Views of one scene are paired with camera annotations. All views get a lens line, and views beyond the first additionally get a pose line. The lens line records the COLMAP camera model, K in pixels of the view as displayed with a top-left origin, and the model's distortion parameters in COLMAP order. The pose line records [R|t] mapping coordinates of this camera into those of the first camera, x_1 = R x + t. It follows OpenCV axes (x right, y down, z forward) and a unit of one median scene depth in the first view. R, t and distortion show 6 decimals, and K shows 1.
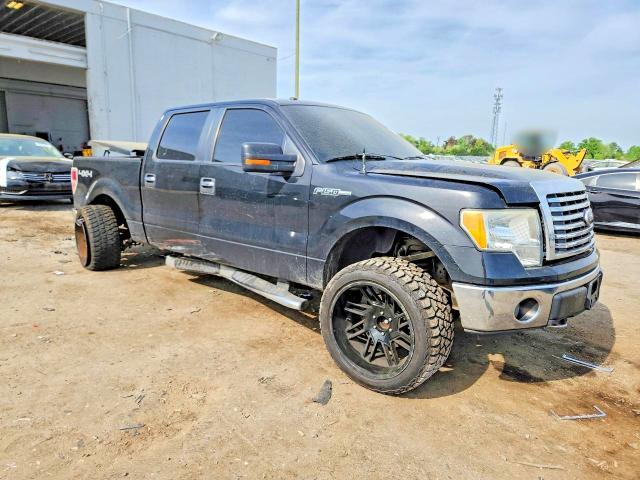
lens RADIAL K [[494.4, 0, 317.1], [0, 494.4, 239.0], [0, 0, 1]] dist [-0.032777, 0.065911]
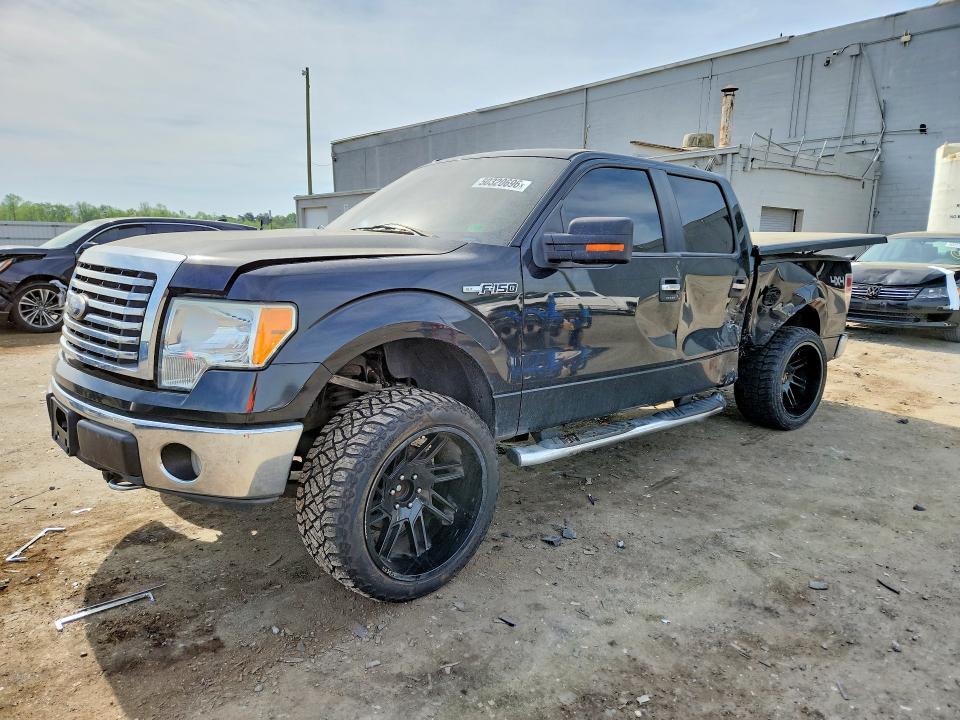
lens RADIAL K [[741.6, 0, 475.7], [0, 741.6, 358.4], [0, 0, 1]] dist [-0.032777, 0.065911]
pose [[-0.244639, 0.084524, -0.965923, 1.172973], [-0.163382, 0.978356, 0.126991, -0.155017], [0.955750, 0.188881, -0.225534, 1.500618]]
